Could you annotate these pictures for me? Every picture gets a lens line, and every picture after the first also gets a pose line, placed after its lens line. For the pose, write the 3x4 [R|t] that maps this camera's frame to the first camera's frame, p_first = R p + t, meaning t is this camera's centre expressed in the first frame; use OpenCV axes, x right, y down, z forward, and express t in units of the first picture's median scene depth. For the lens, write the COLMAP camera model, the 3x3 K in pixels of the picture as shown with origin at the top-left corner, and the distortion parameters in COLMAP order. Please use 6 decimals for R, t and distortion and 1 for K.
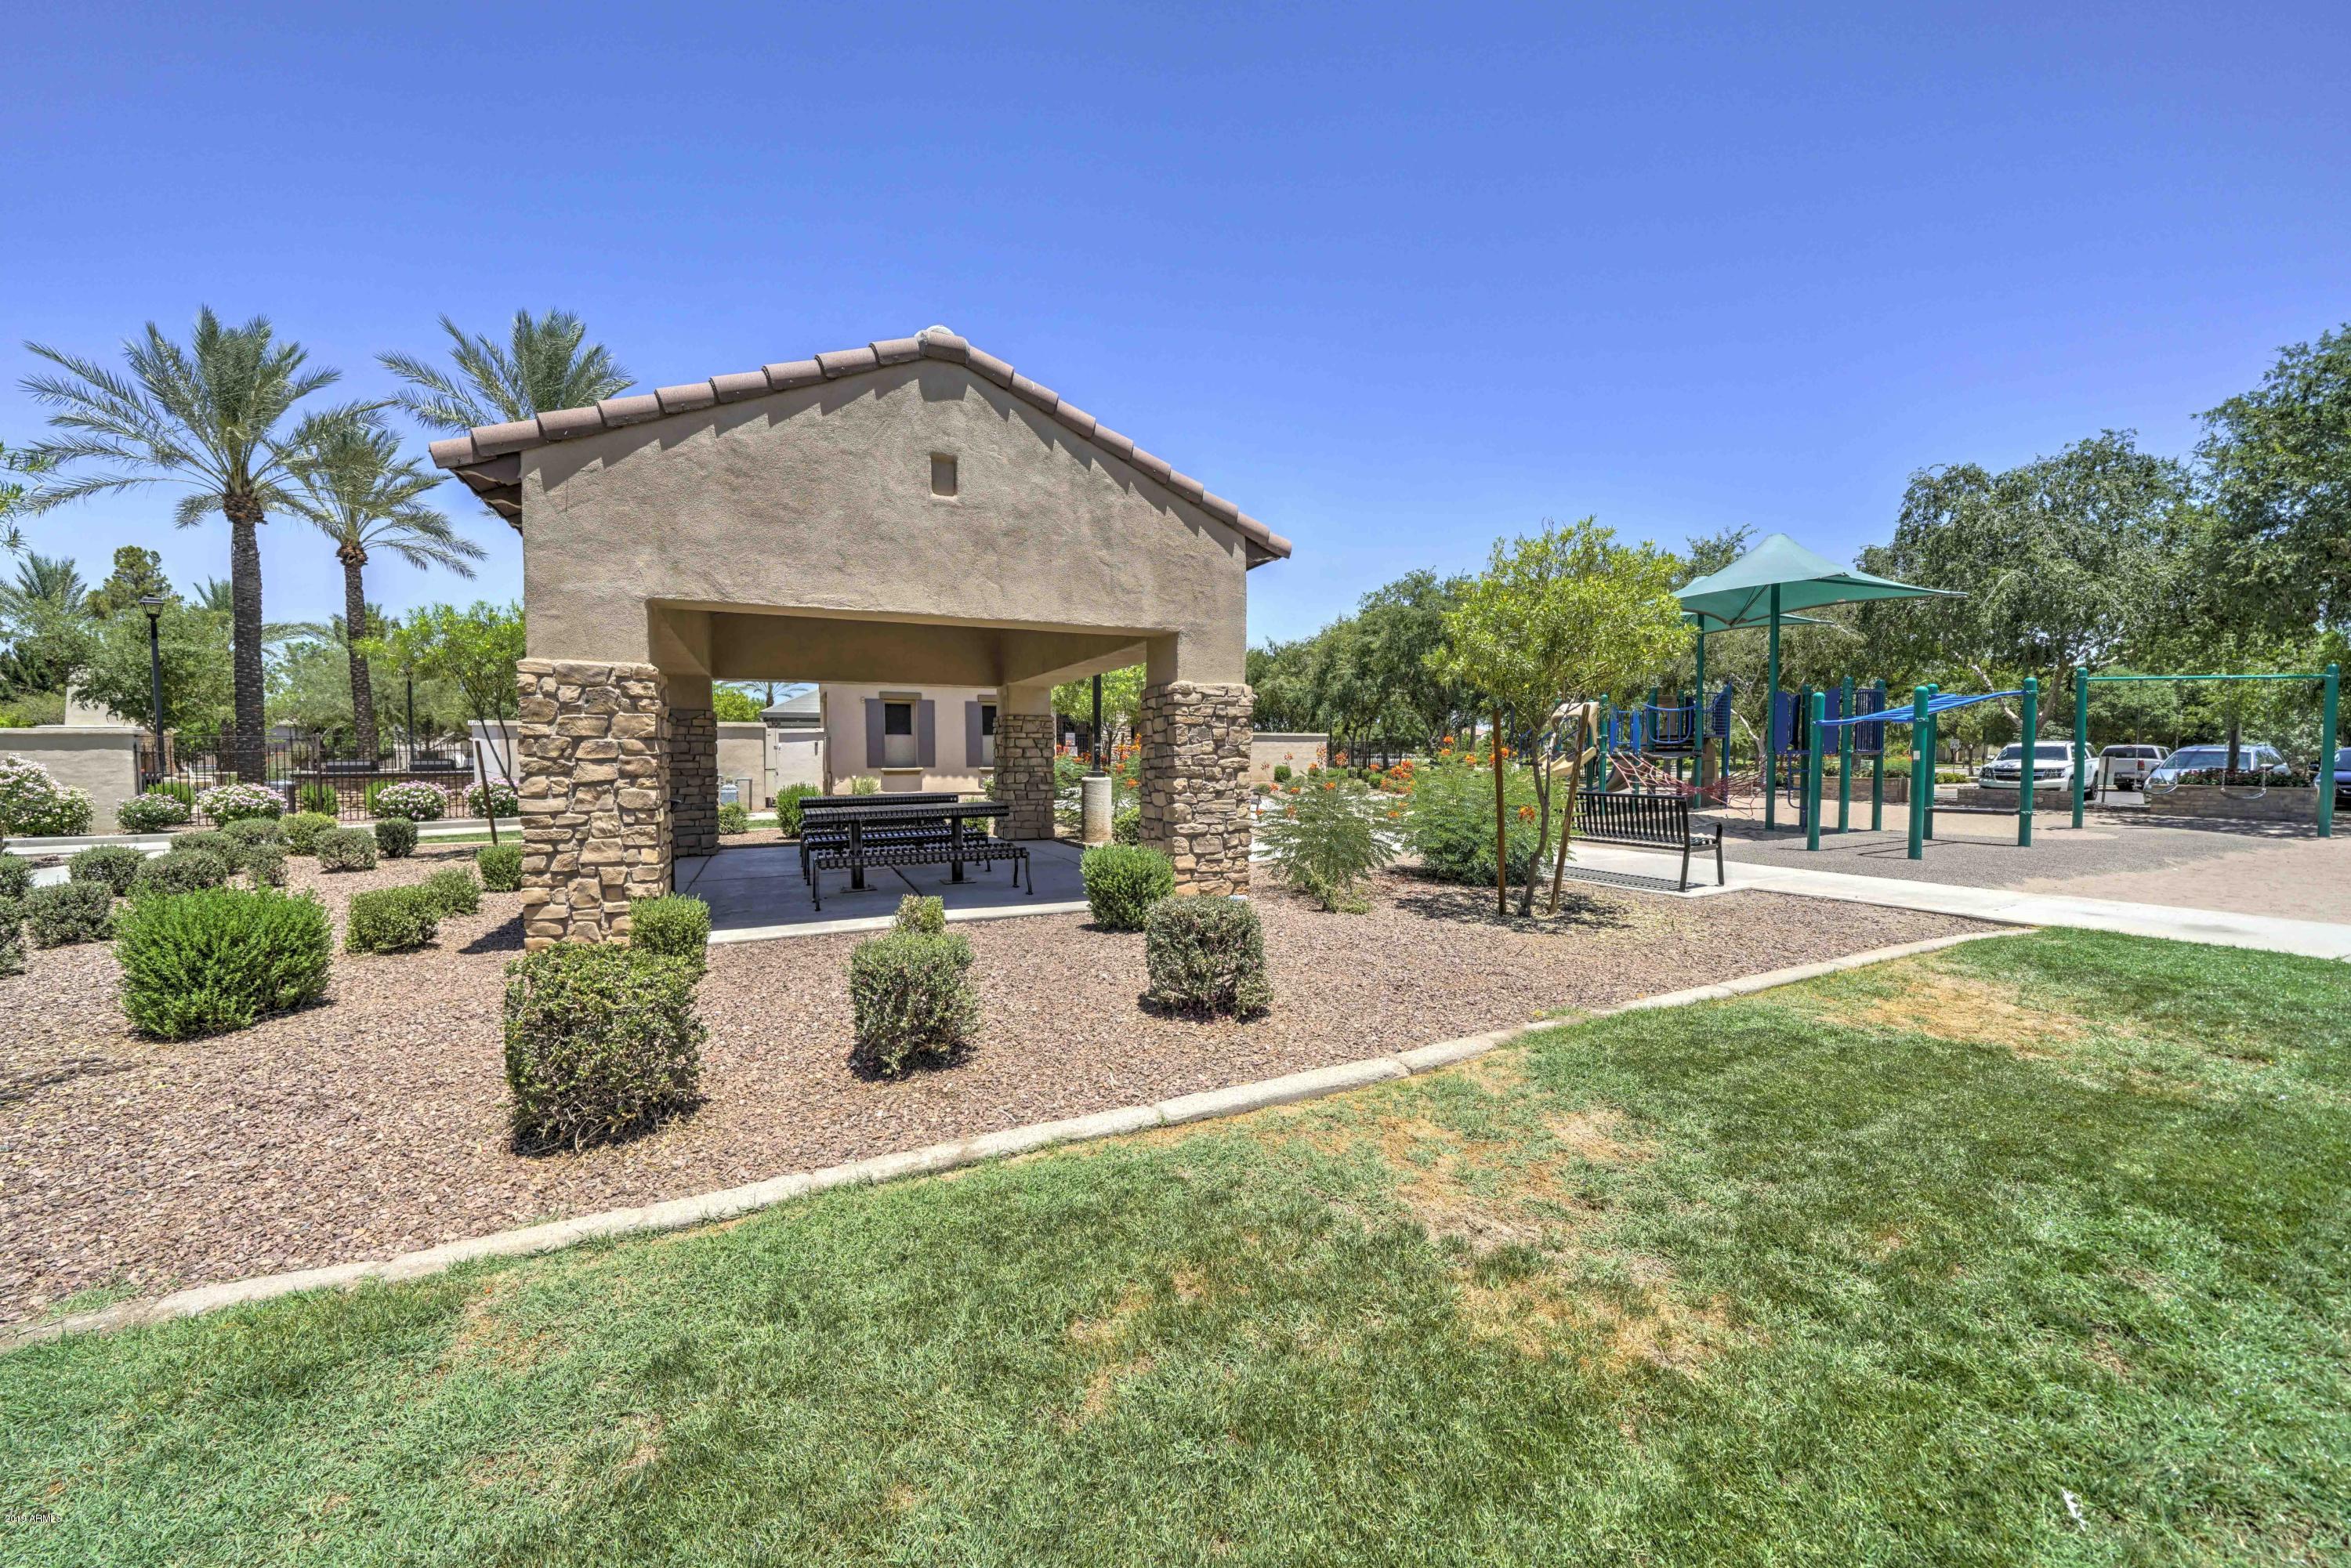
lens RADIAL K [[811.3, 0, 1173.4], [0, 811.3, 784.3], [0, 0, 1]] dist [0.001170, 0.000204]
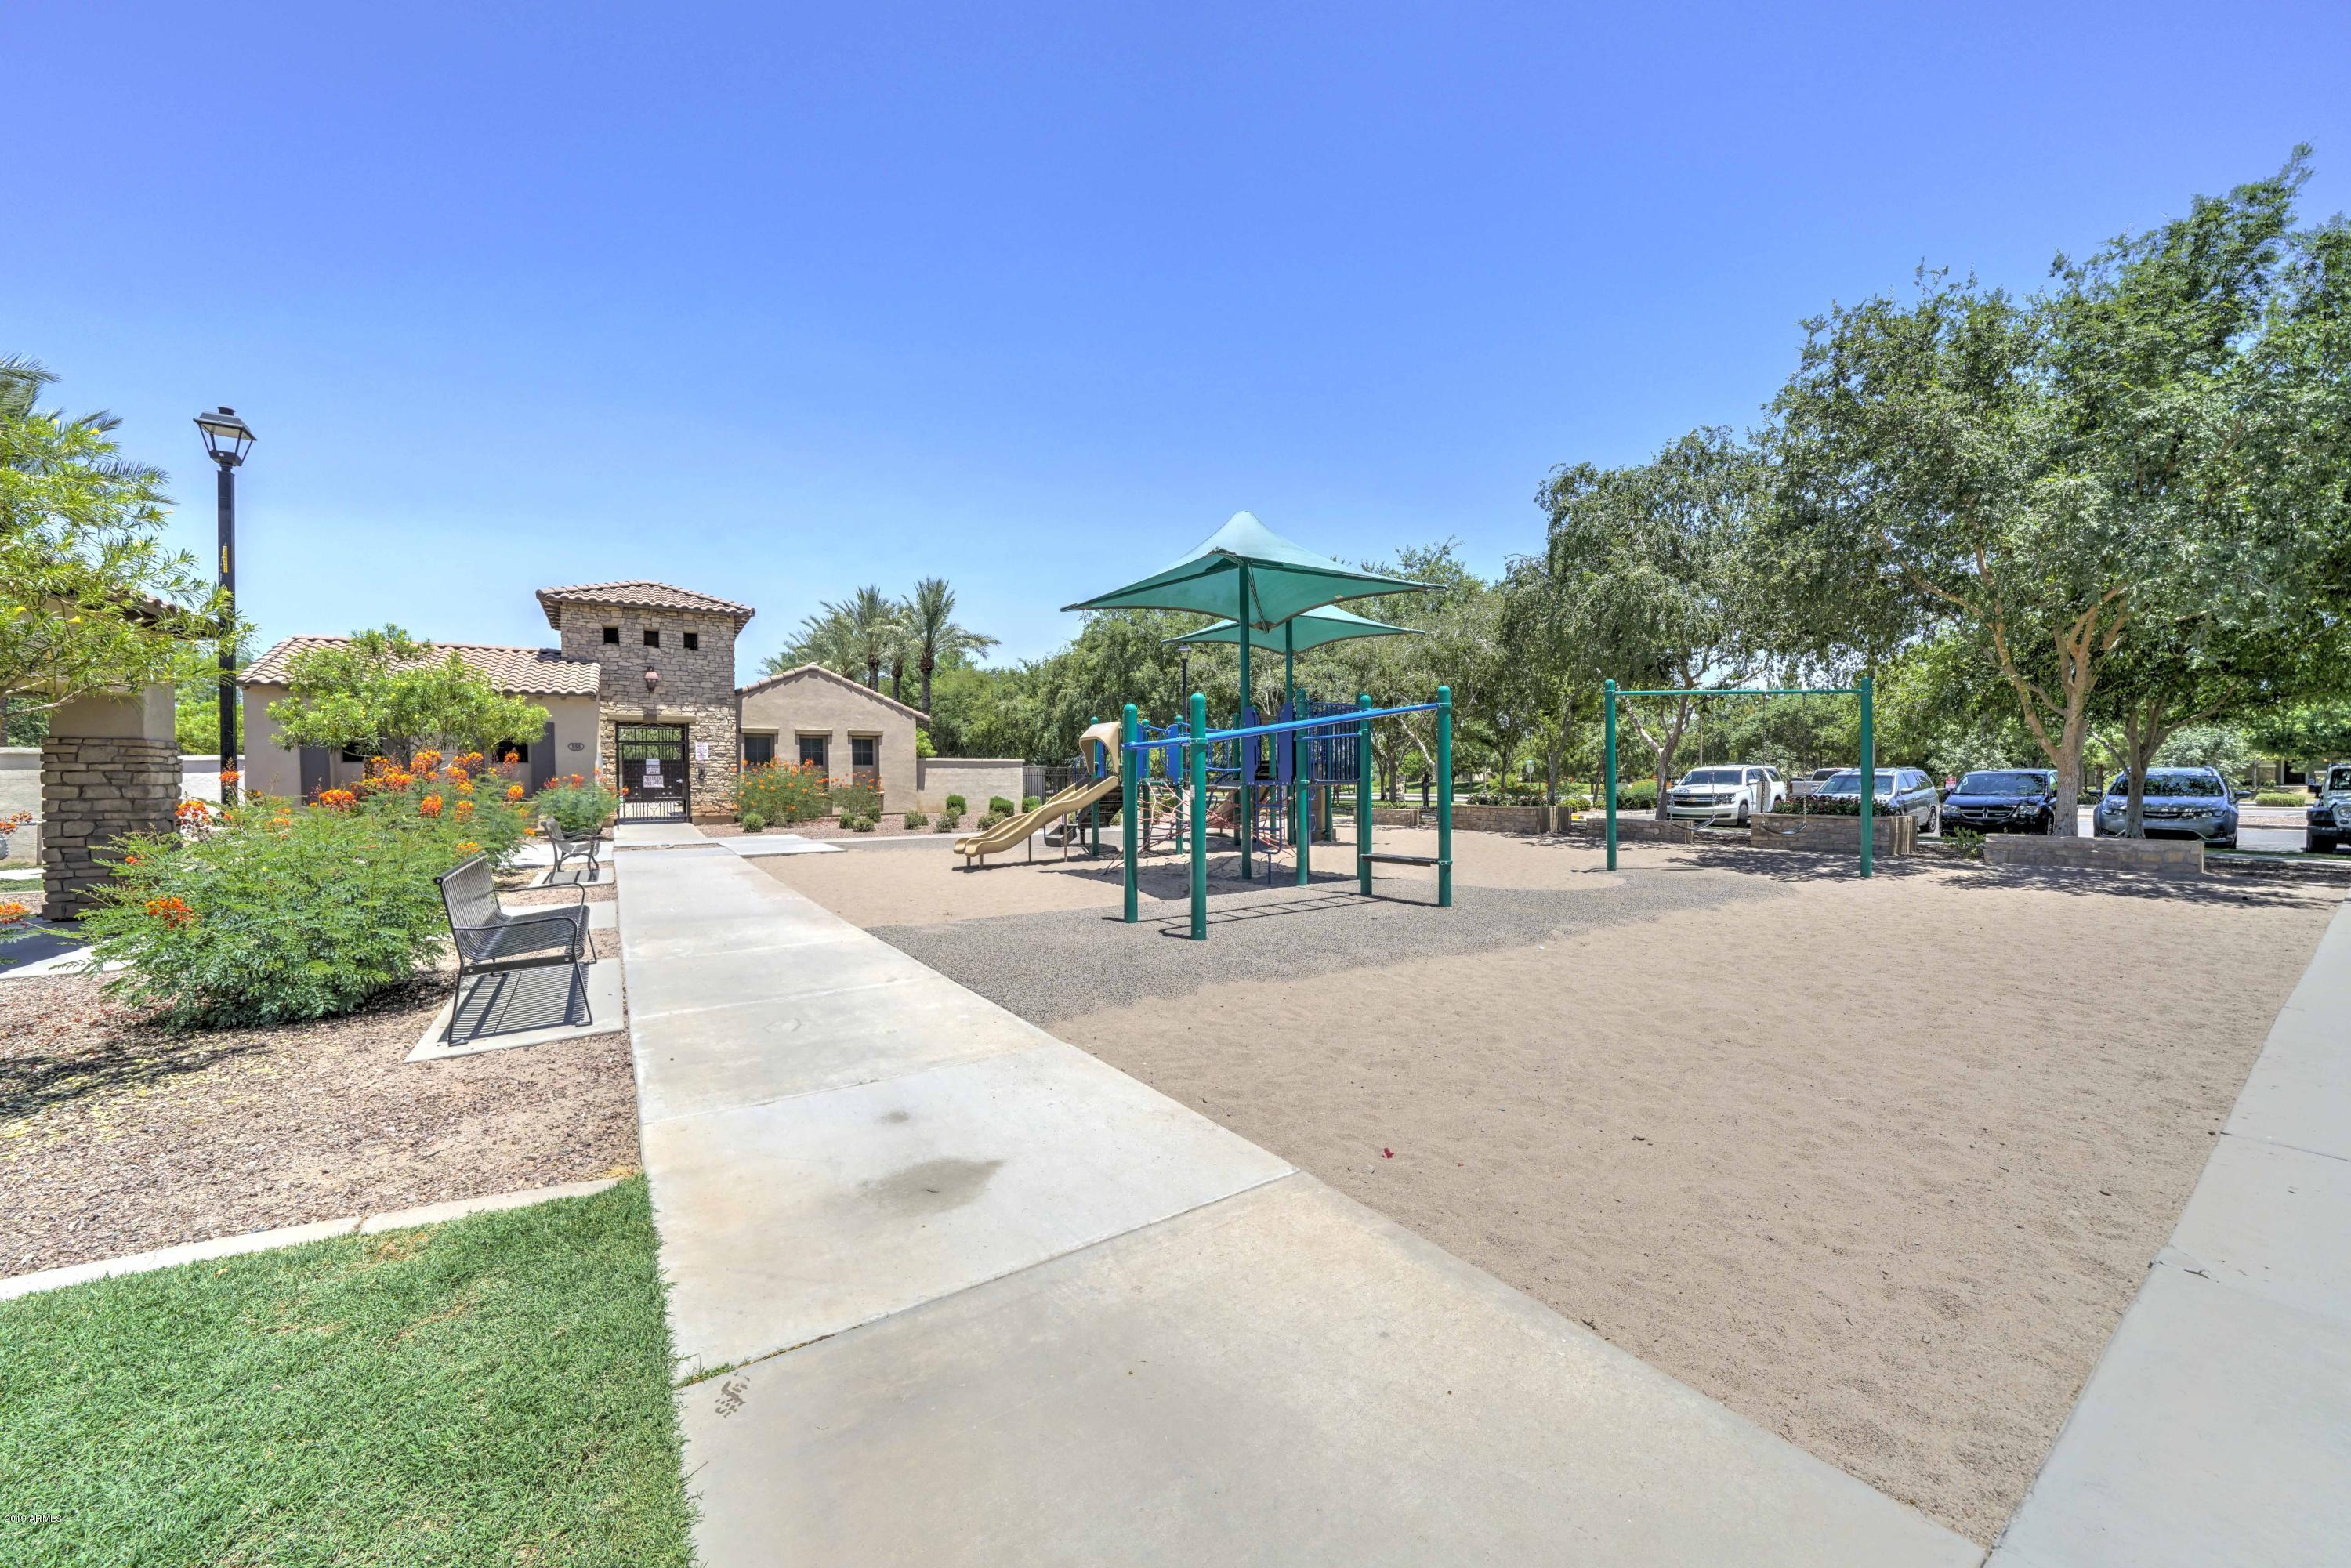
lens RADIAL K [[811.3, 0, 1182.5], [0, 811.3, 780.0], [0, 0, 1]] dist [0.001170, 0.000204]
pose [[0.995009, -0.006698, 0.099559, 0.401668], [0.010234, 0.999333, -0.035058, -0.009516], [-0.099258, 0.035902, 0.994414, 0.137551]]
